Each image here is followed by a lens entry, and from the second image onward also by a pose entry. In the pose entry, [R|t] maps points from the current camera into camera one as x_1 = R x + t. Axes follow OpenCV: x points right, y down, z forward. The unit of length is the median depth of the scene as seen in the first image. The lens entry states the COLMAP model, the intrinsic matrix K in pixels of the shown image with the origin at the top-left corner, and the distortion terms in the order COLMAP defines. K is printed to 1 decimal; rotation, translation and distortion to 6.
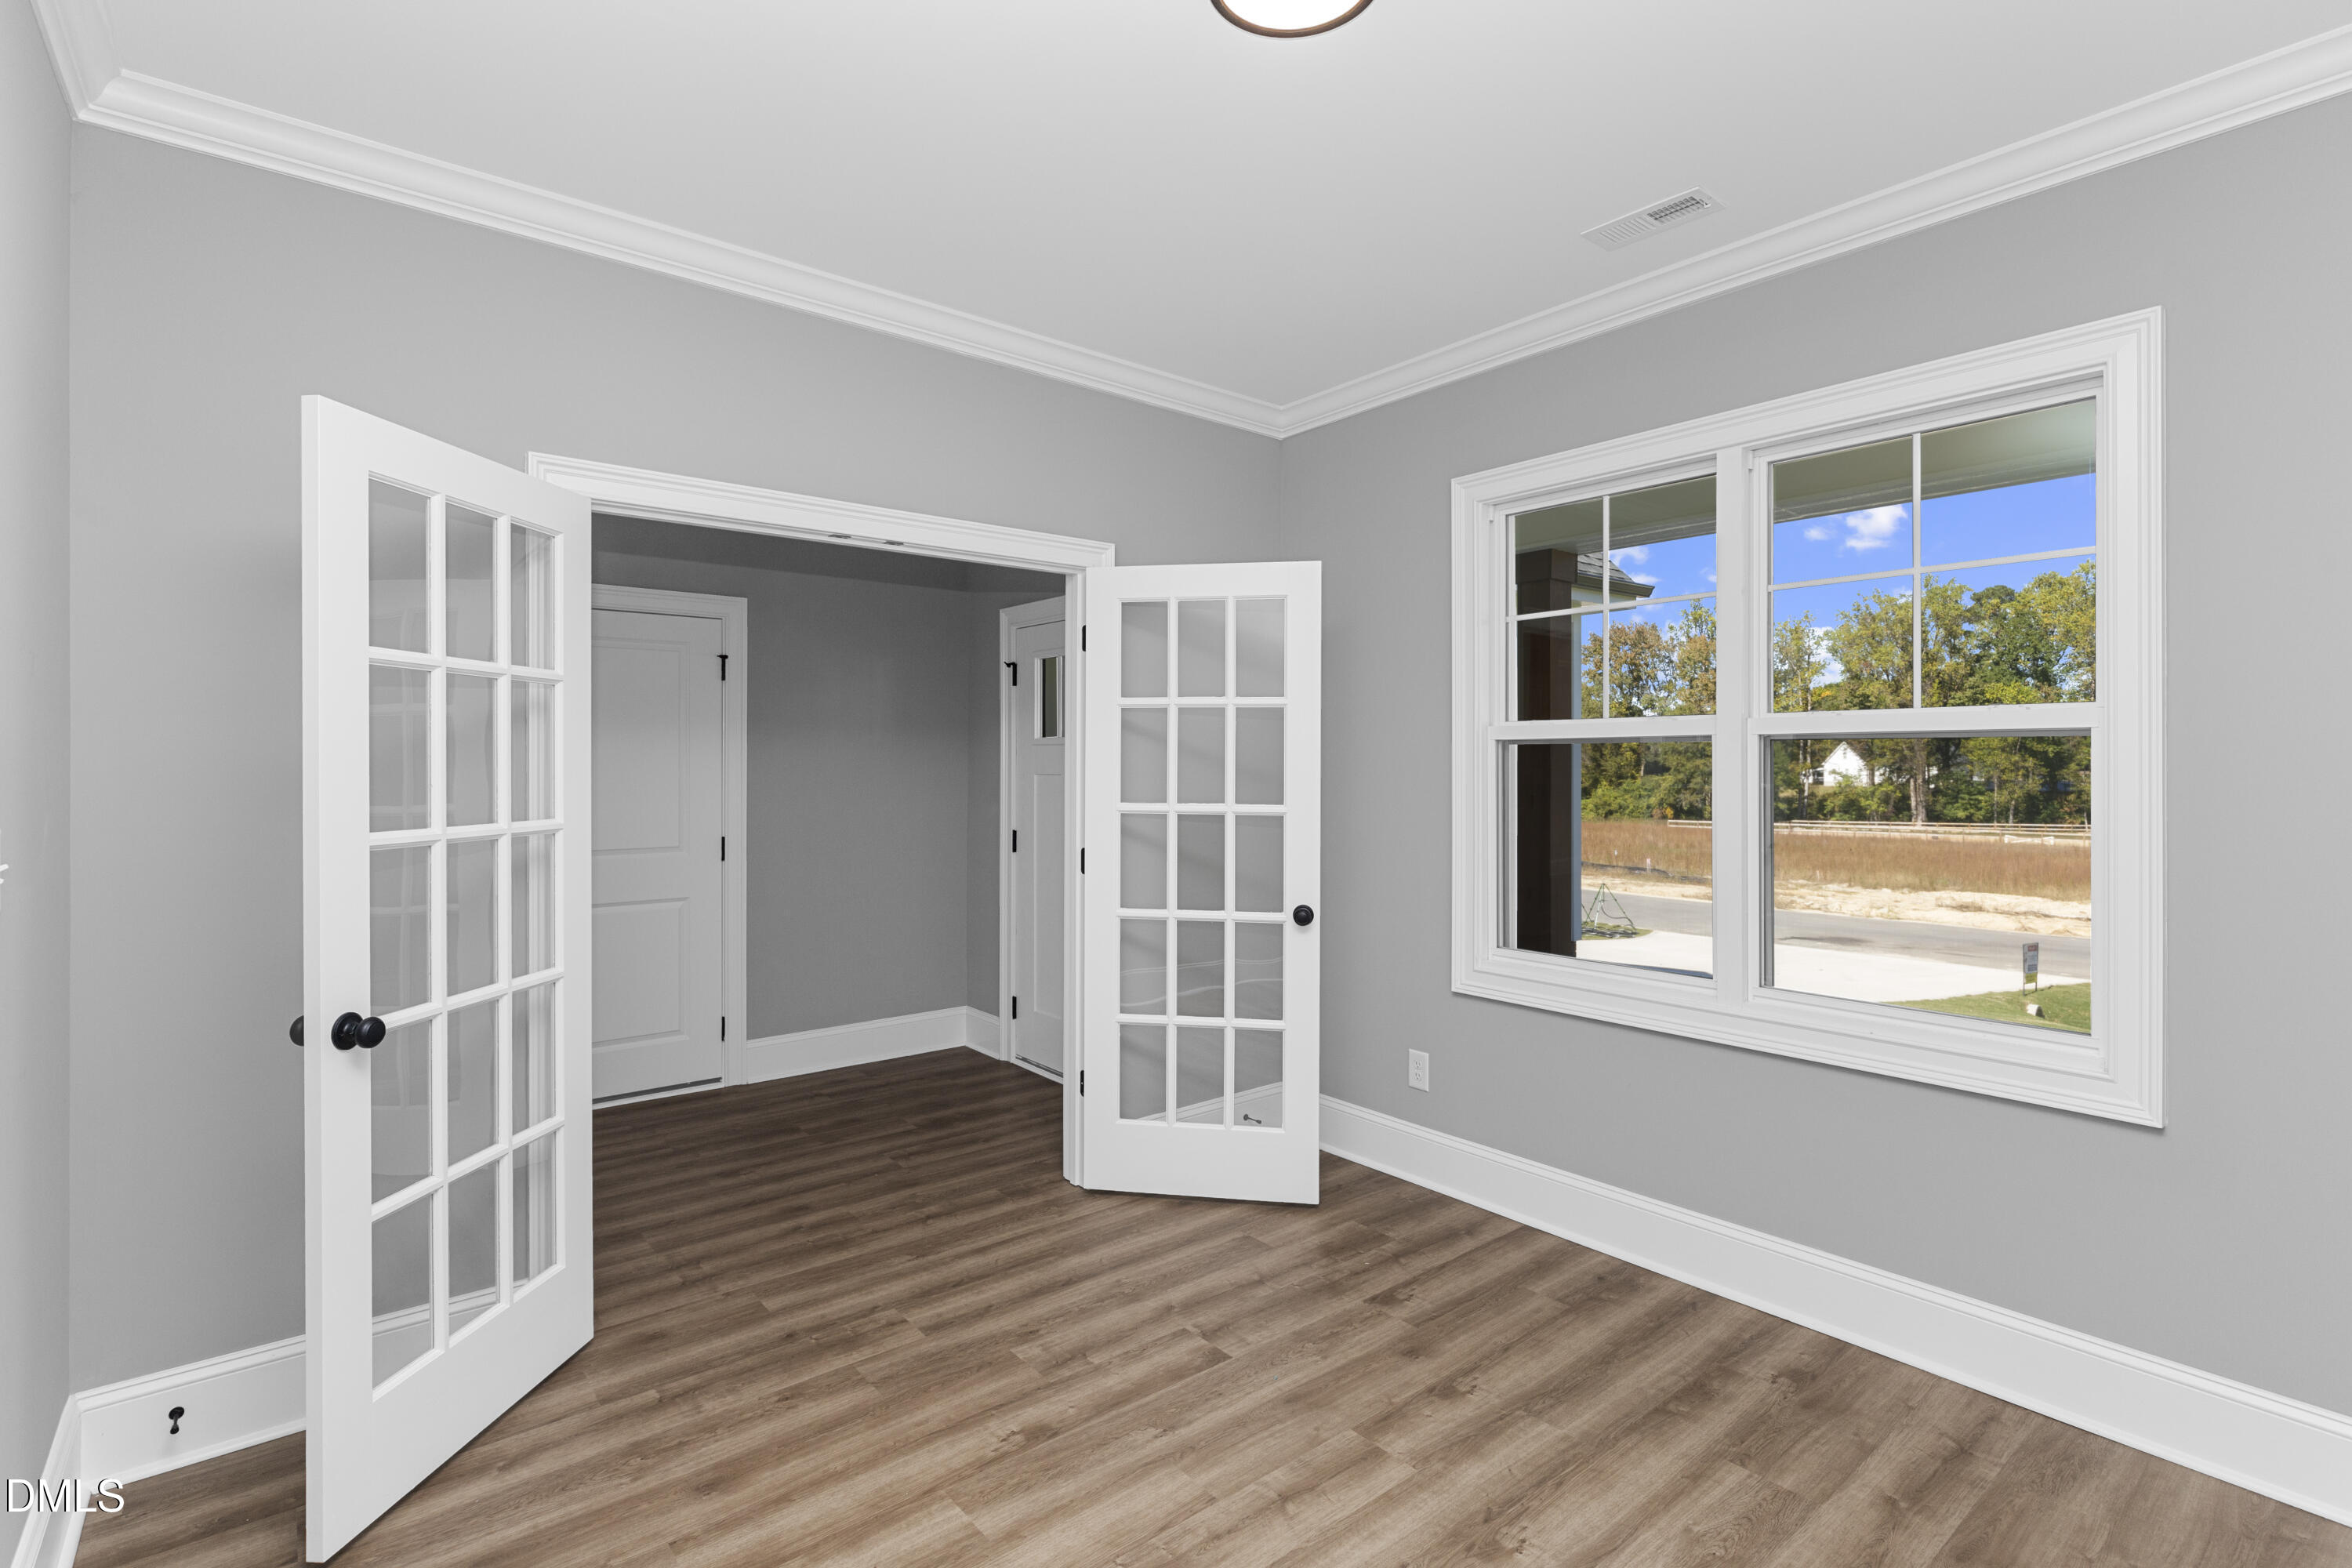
lens RADIAL K [[1140.5, 0, 1176.8], [0, 1140.5, 776.4], [0, 0, 1]] dist [0.002907, 0.000409]
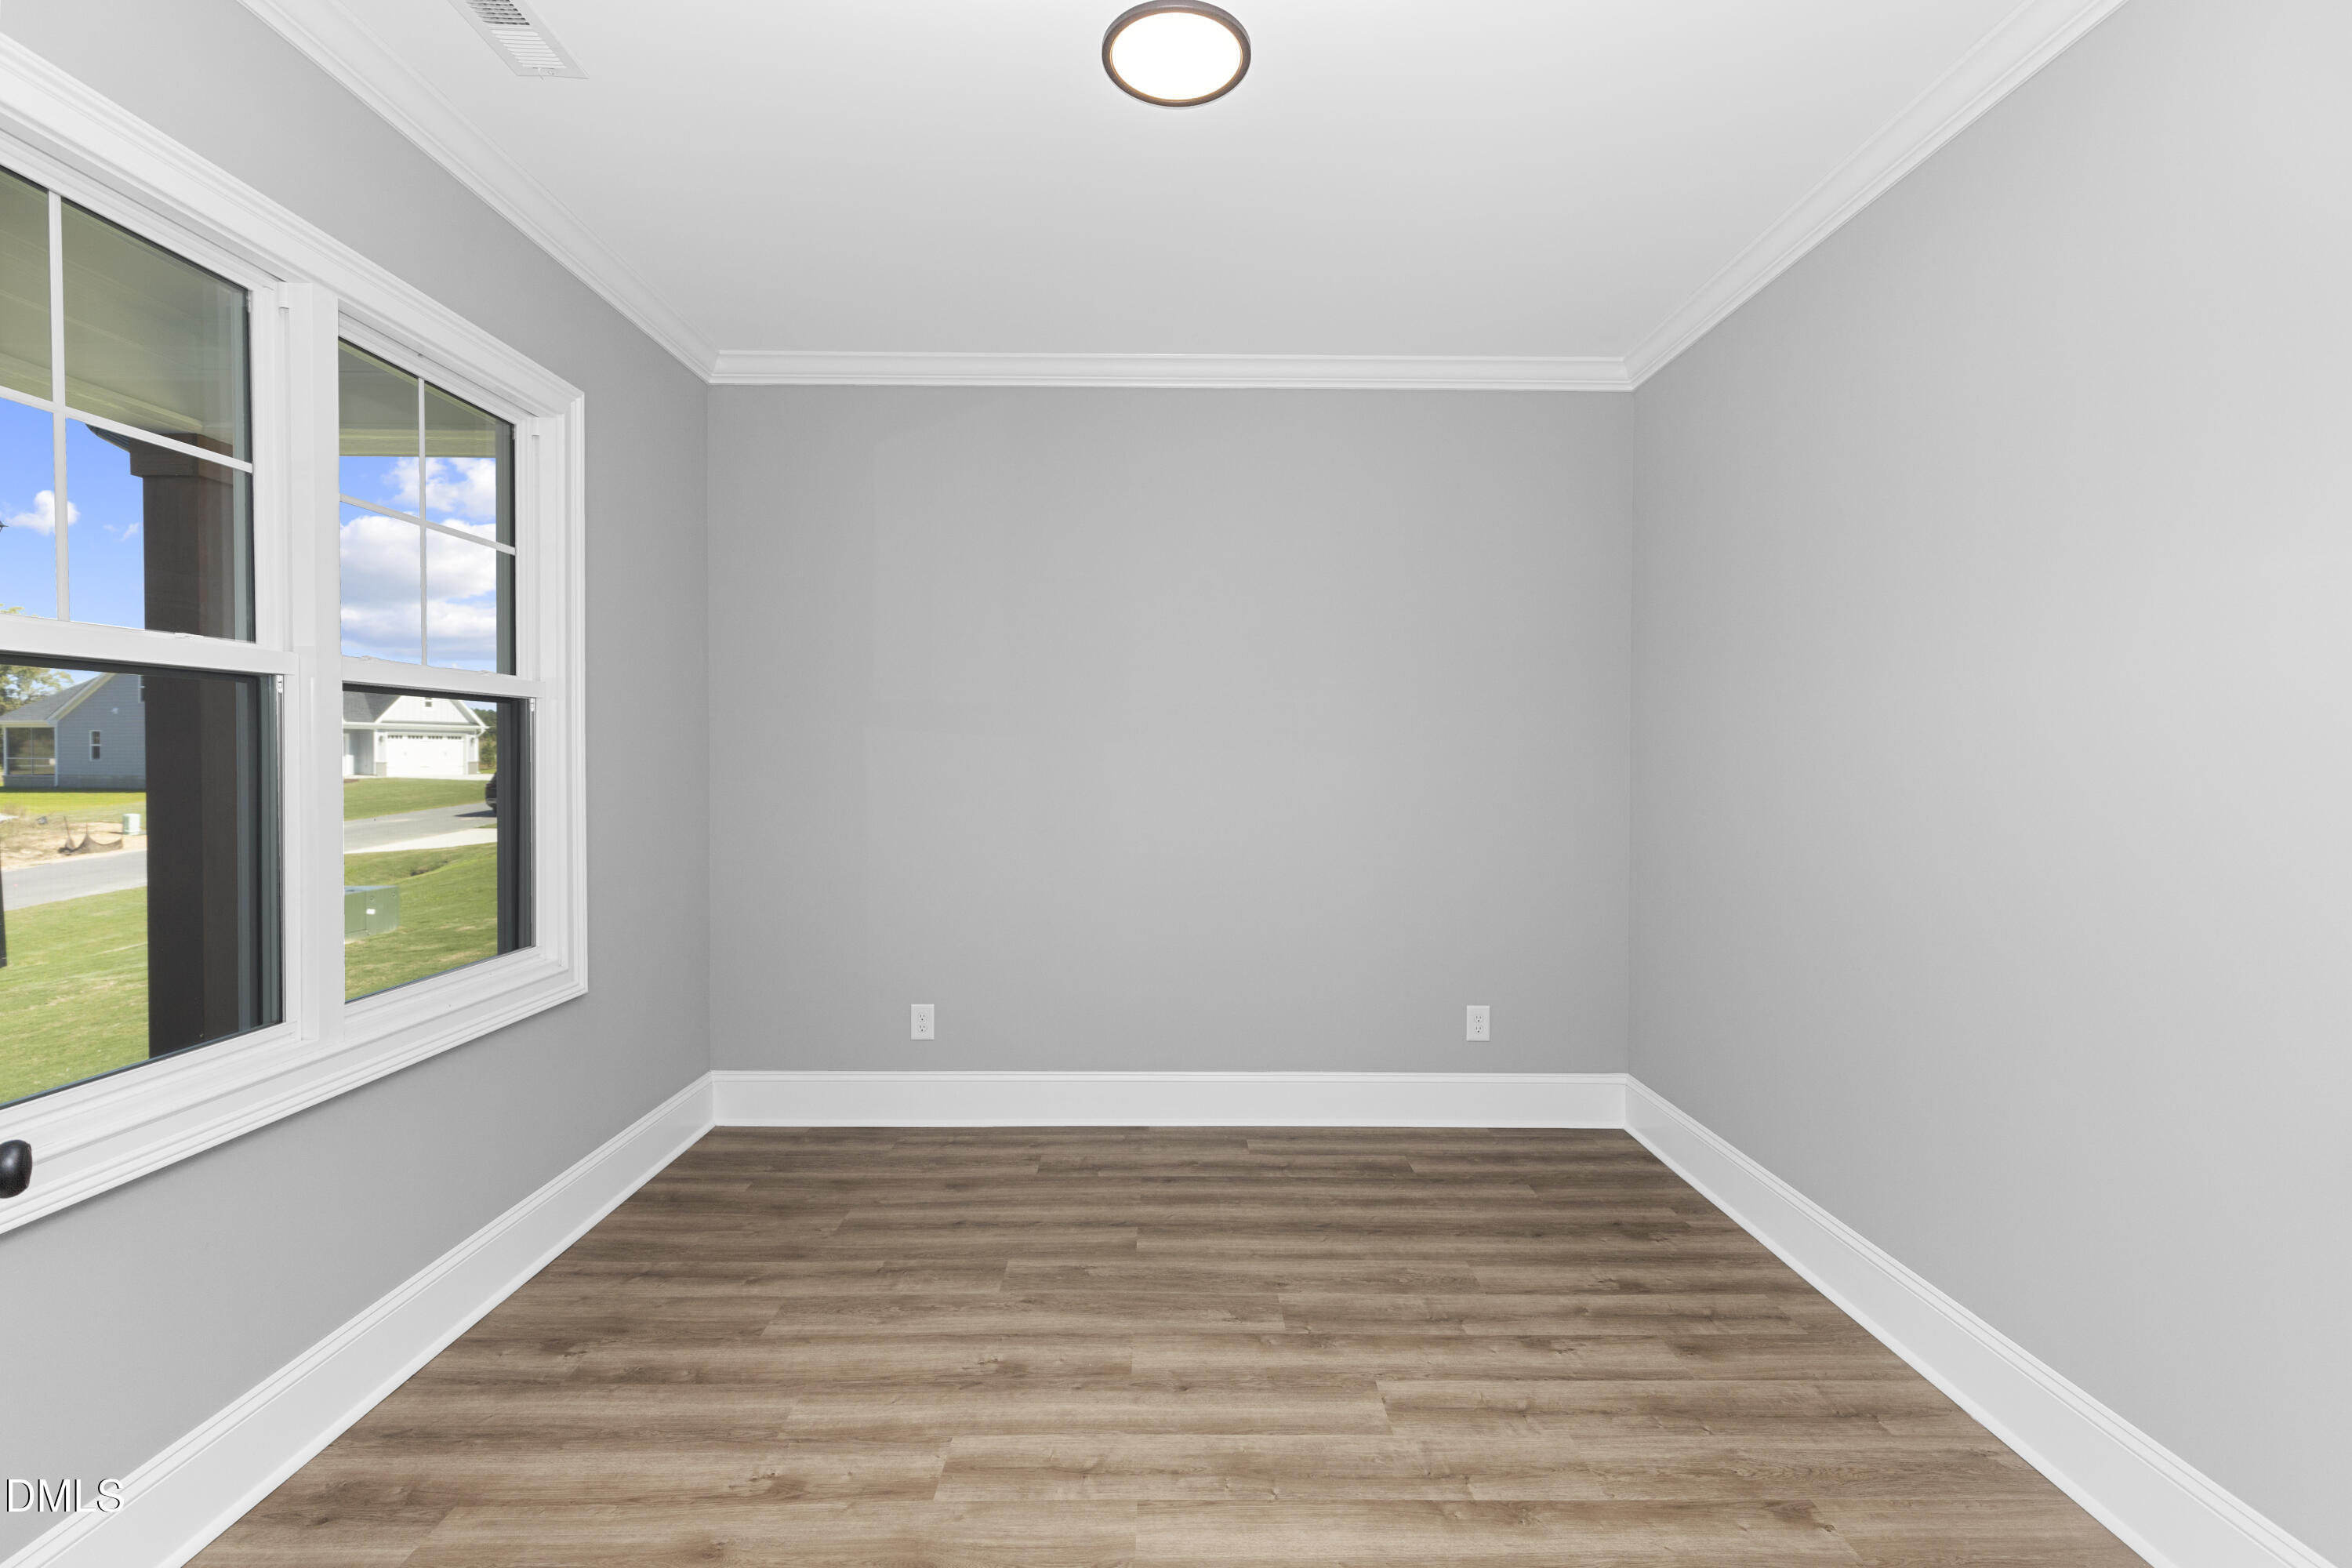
lens RADIAL K [[1071.9, 0, 1174.1], [0, 1071.9, 772.4], [0, 0, 1]] dist [0.002210, 0.000626]
pose [[-0.789990, -0.009199, 0.613050, -0.491670], [0.002895, 0.999820, 0.018734, 0.017236], [-0.613113, 0.016574, -0.789822, 1.569793]]
